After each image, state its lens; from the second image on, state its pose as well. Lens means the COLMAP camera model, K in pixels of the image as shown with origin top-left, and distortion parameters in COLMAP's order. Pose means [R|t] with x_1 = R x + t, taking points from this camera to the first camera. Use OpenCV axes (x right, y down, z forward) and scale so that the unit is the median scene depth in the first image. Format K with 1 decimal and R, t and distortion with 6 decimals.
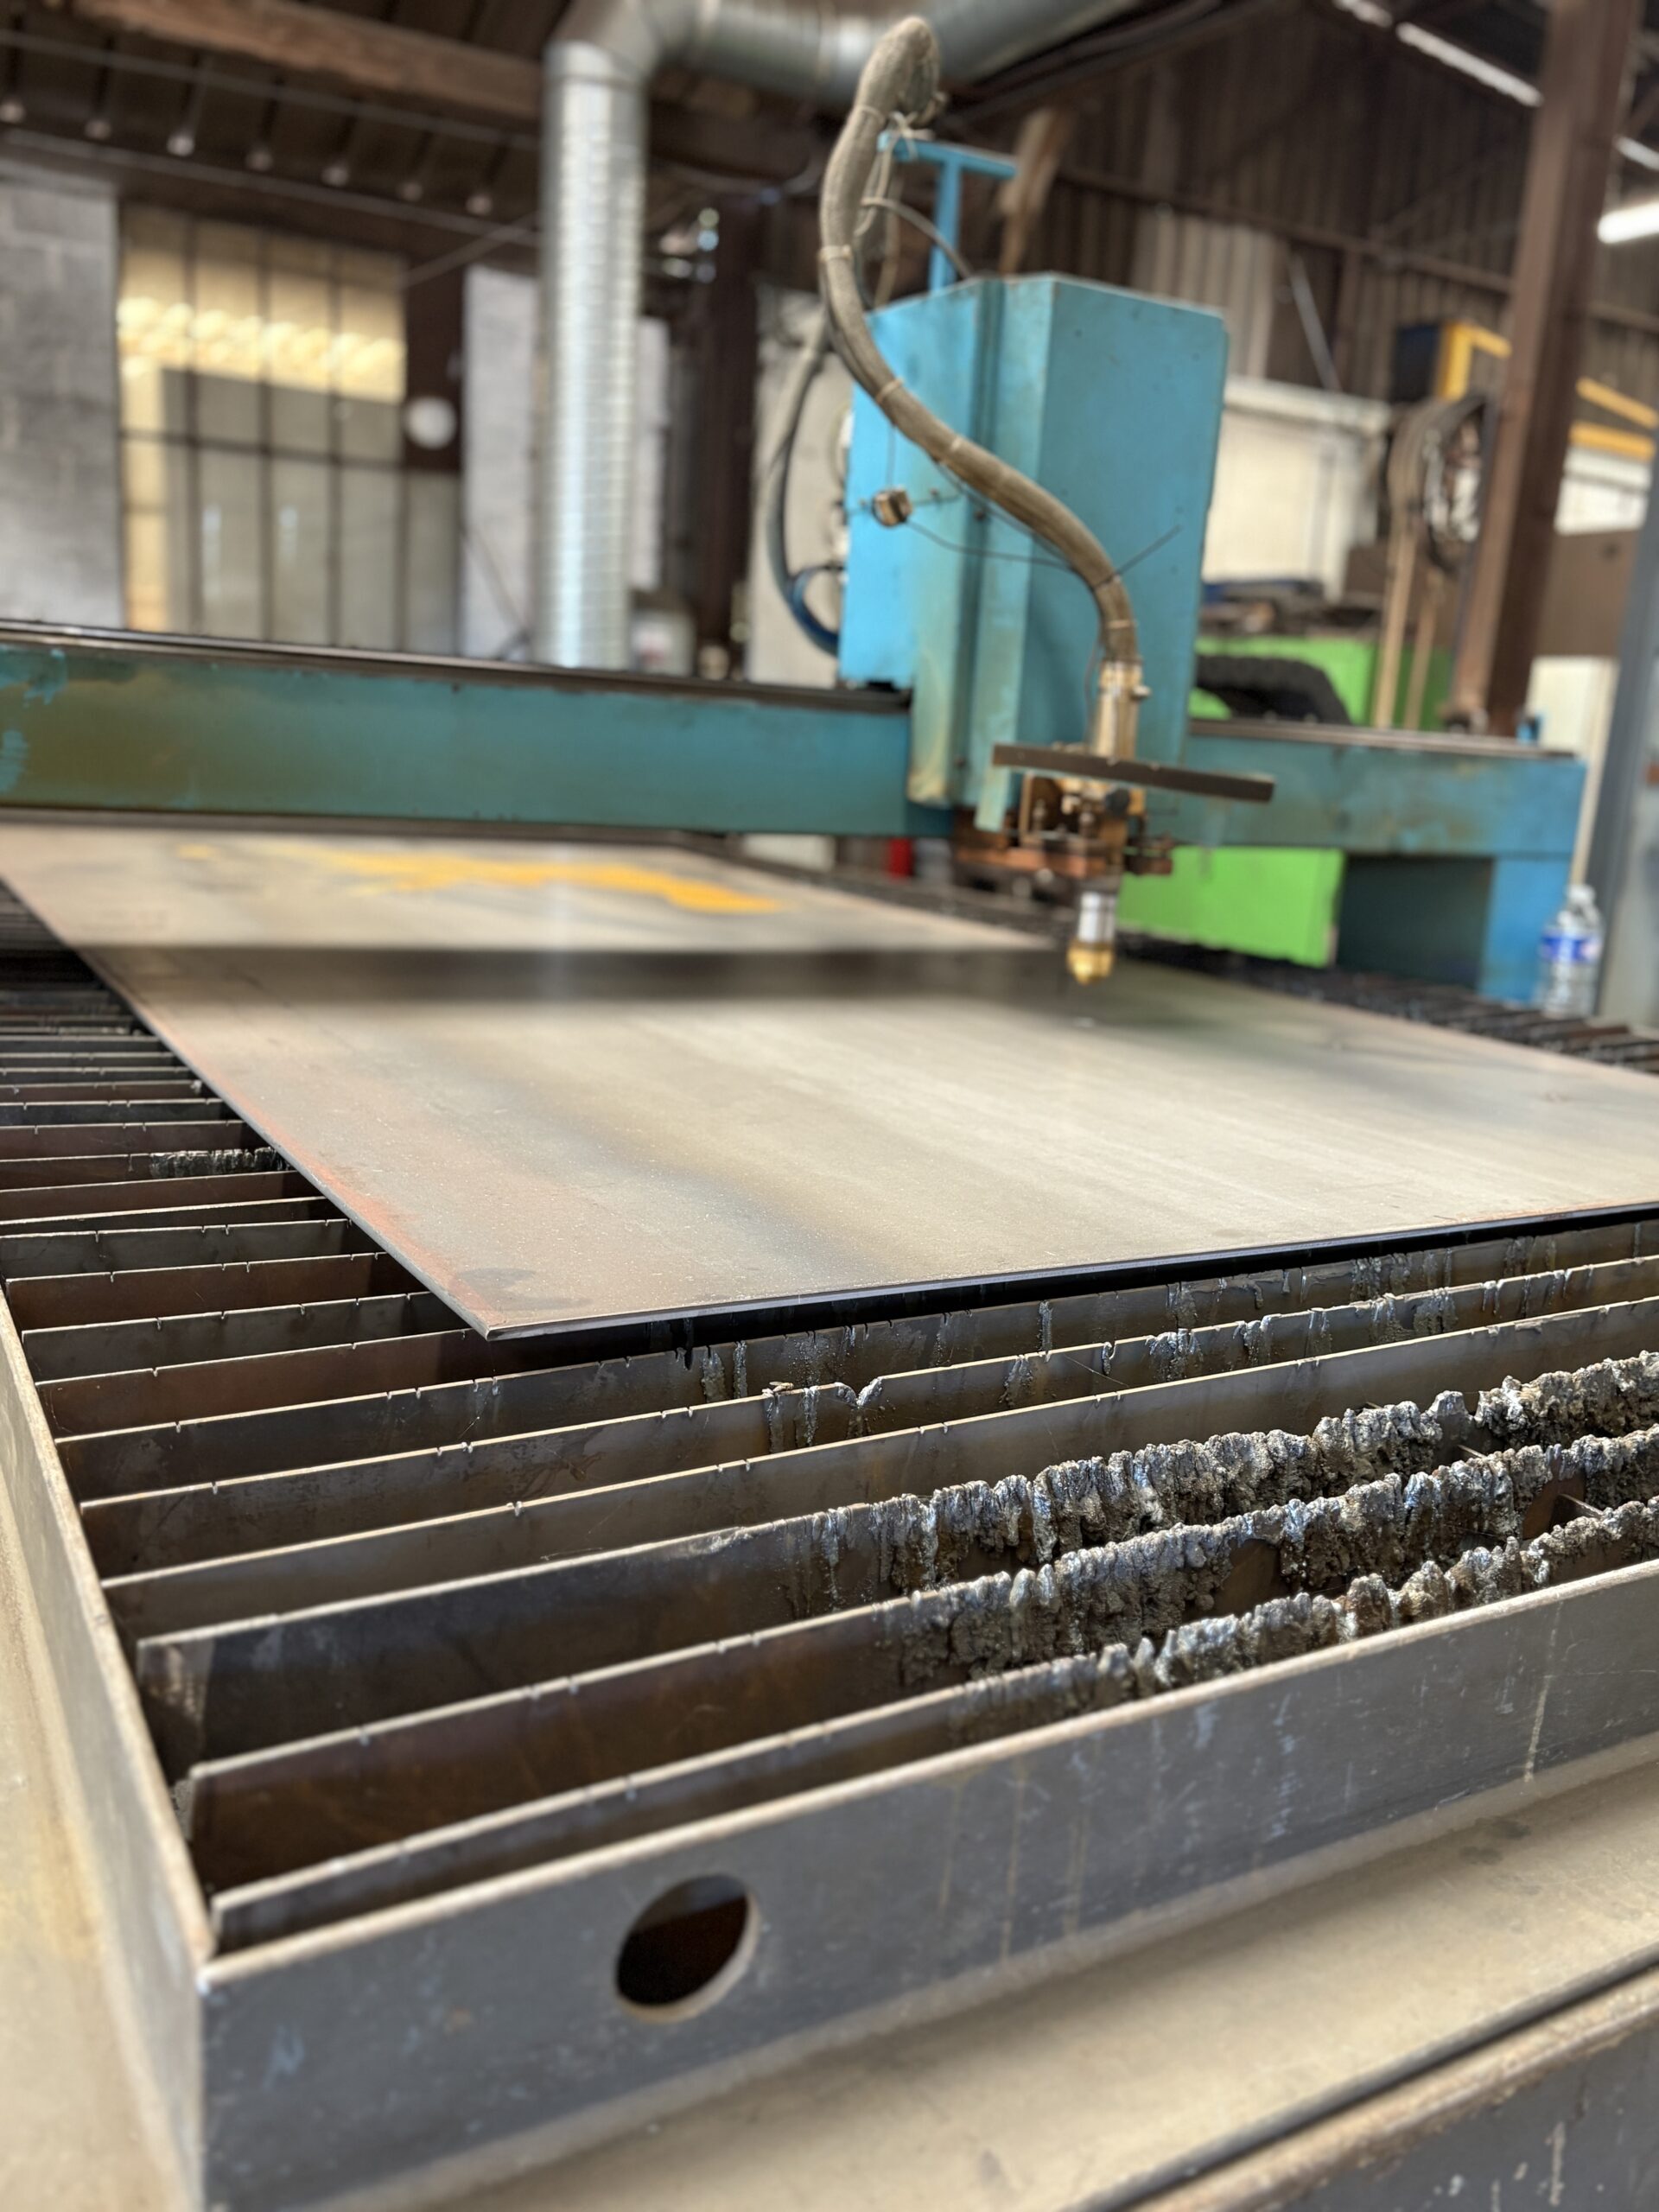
lens RADIAL K [[1760.4, 0, 829.5], [0, 1760.4, 1106.0], [0, 0, 1]] dist [0.037000, -0.003886]
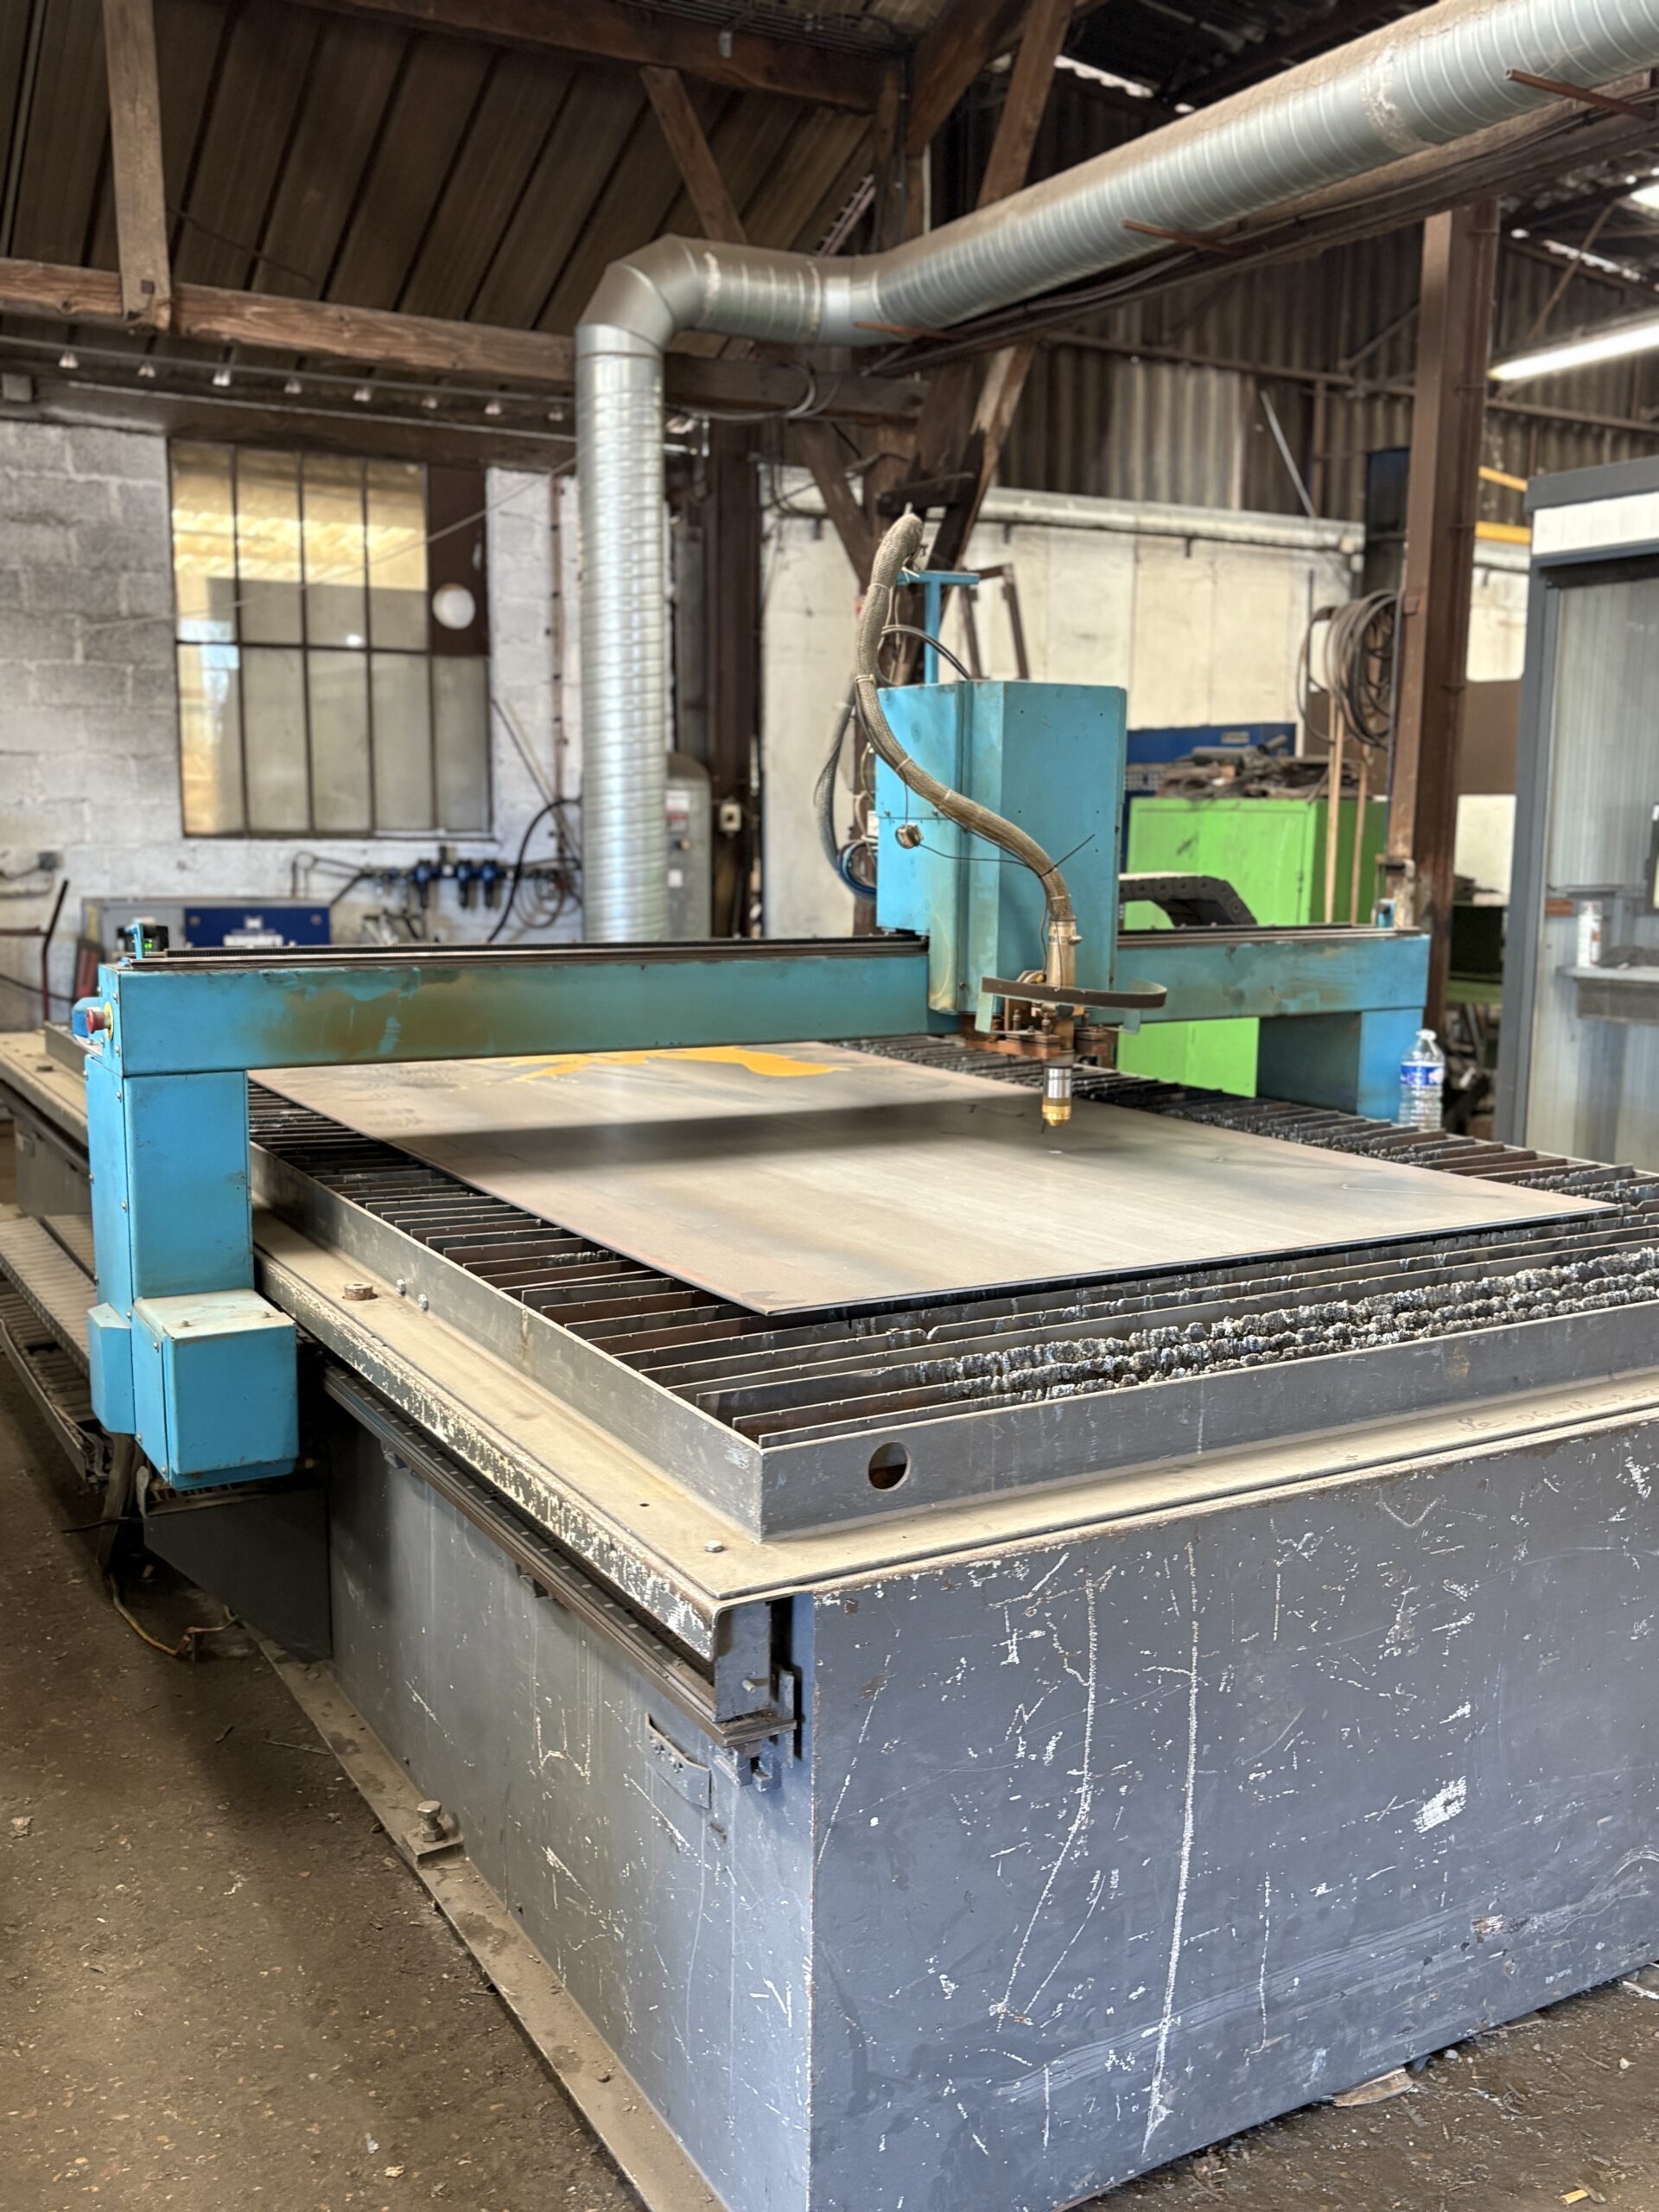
lens RADIAL K [[1964.3, 0, 829.5], [0, 1964.3, 1106.0], [0, 0, 1]] dist [0.091472, -0.003547]
pose [[0.998444, -0.055201, -0.007866, -0.033835], [0.054555, 0.996276, -0.066773, 0.015375], [0.011523, 0.066239, 0.997737, -0.708801]]
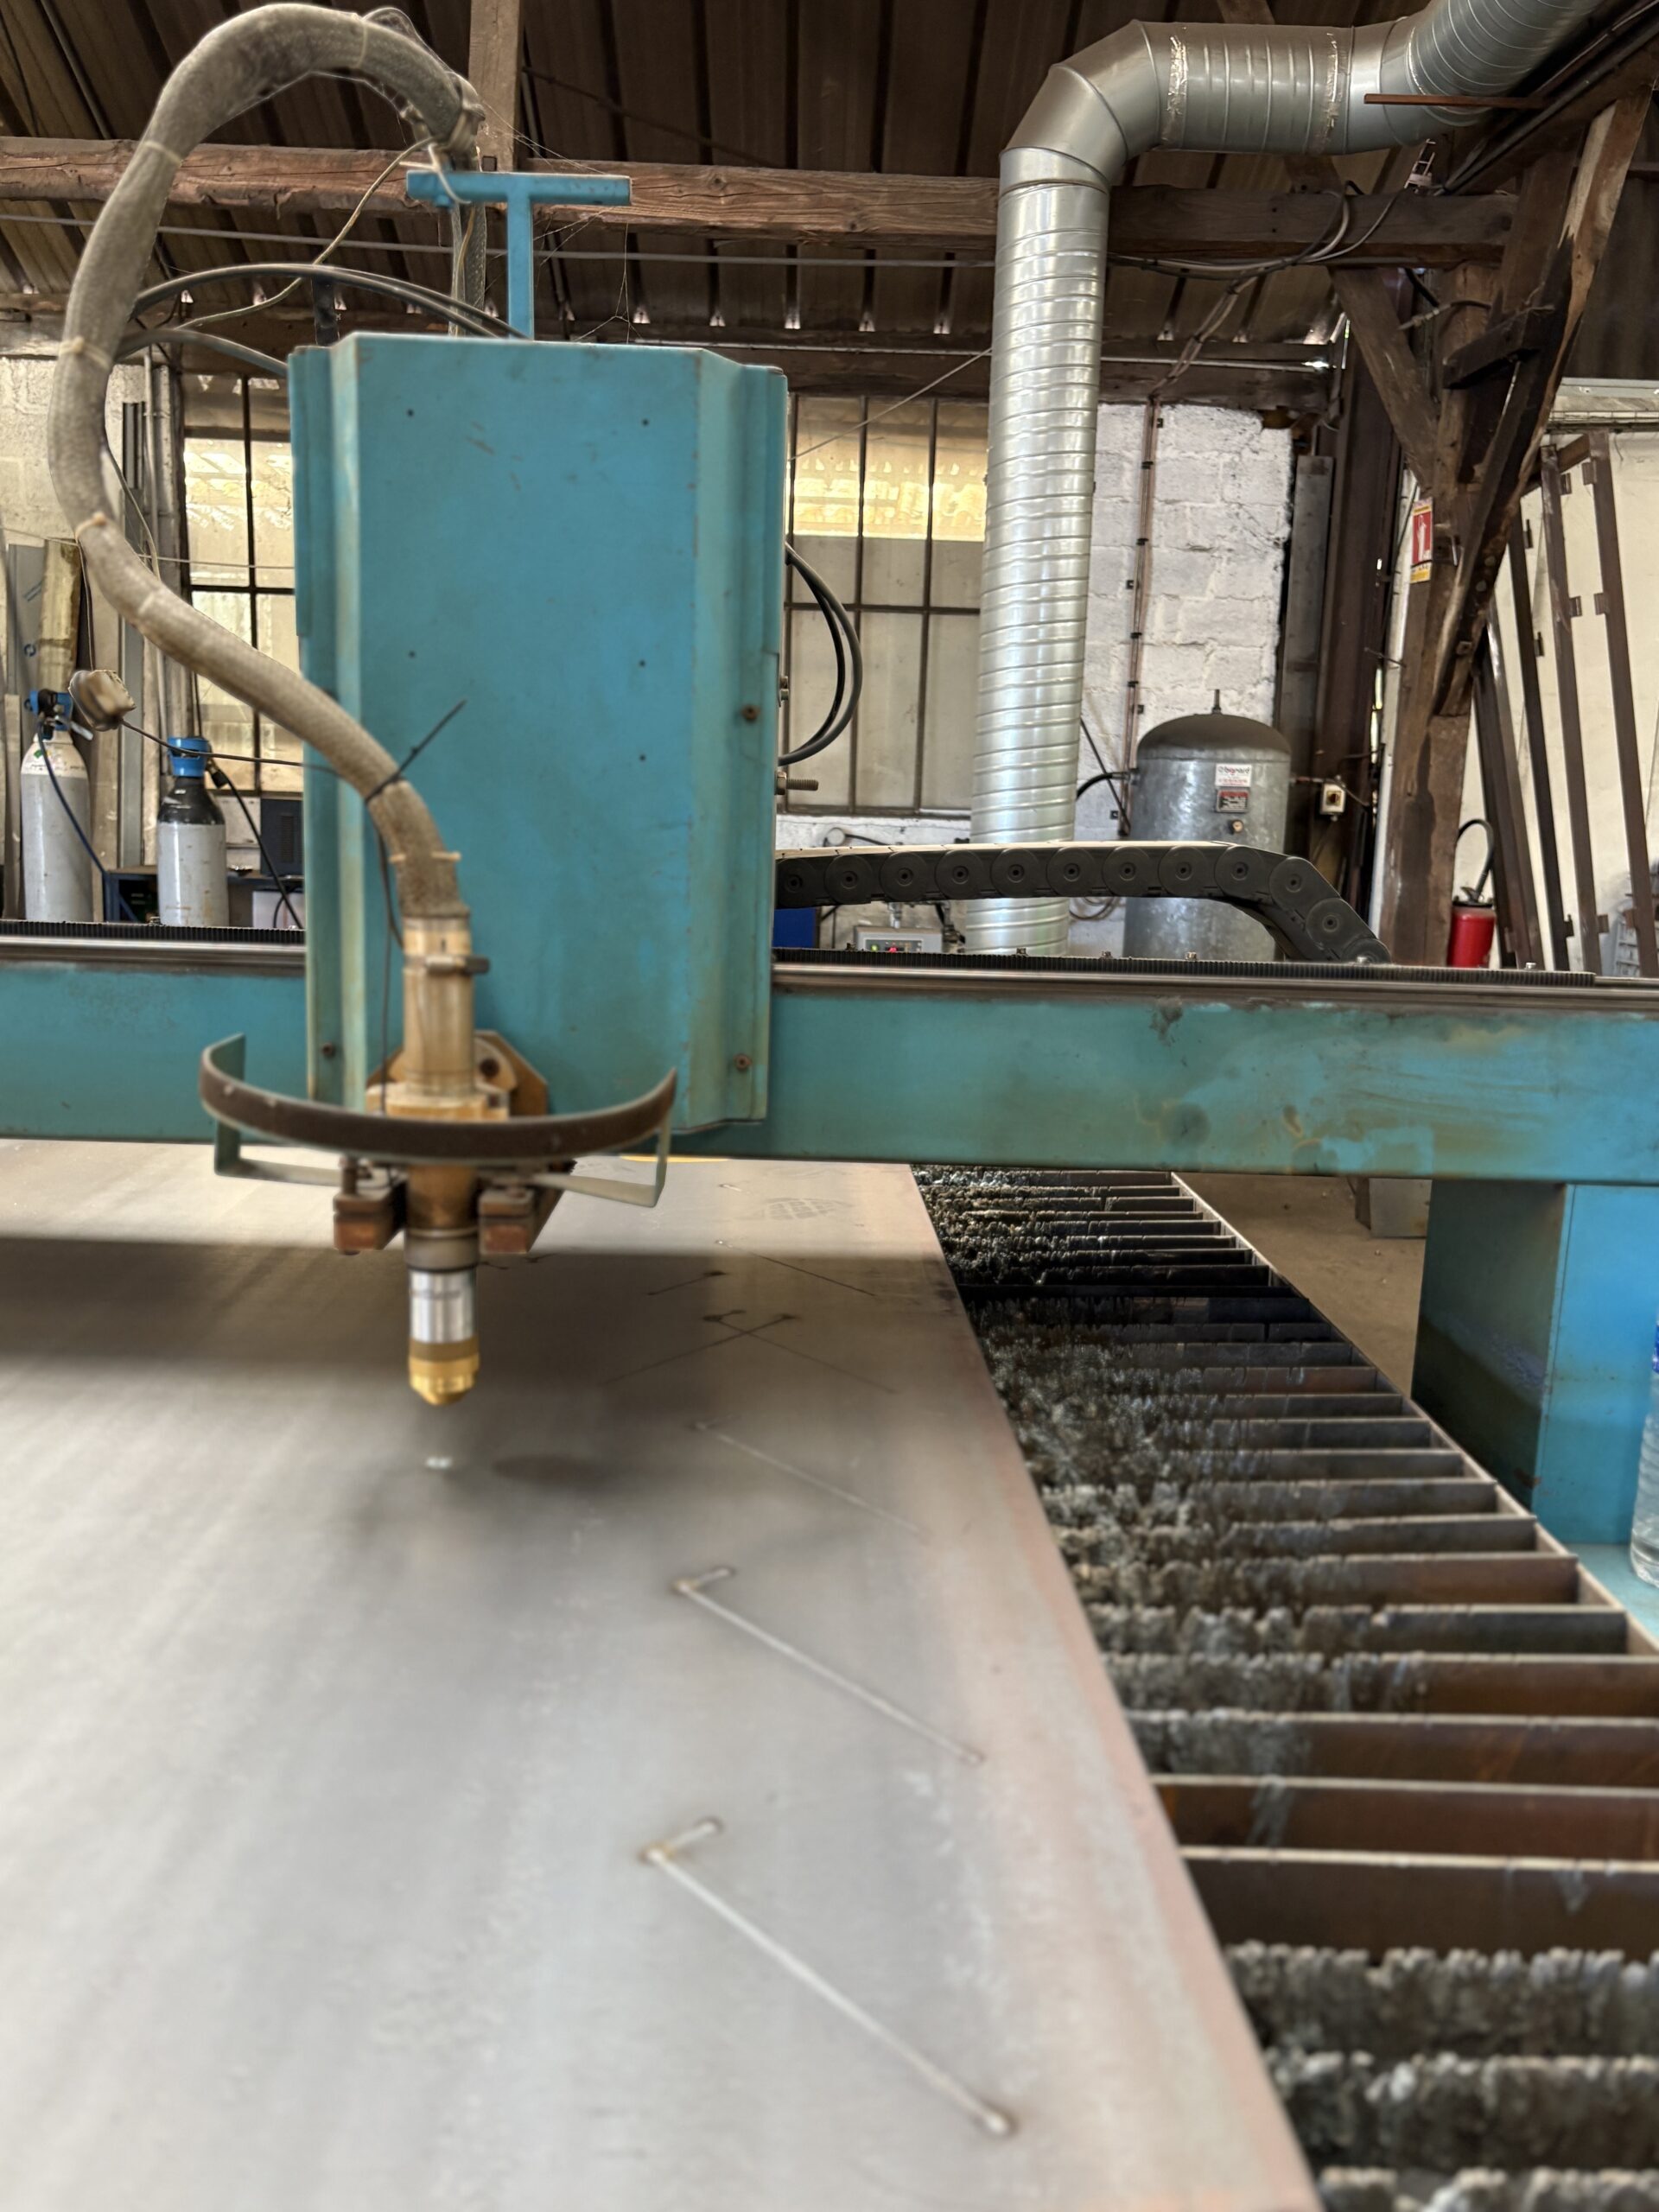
lens RADIAL K [[1760.4, 0, 829.5], [0, 1760.4, 1106.0], [0, 0, 1]] dist [0.037000, -0.003886]
pose [[0.887474, 0.048048, -0.458347, 0.576337], [-0.077471, 0.995951, -0.045599, -0.163817], [0.454300, 0.075977, 0.887603, 0.511722]]
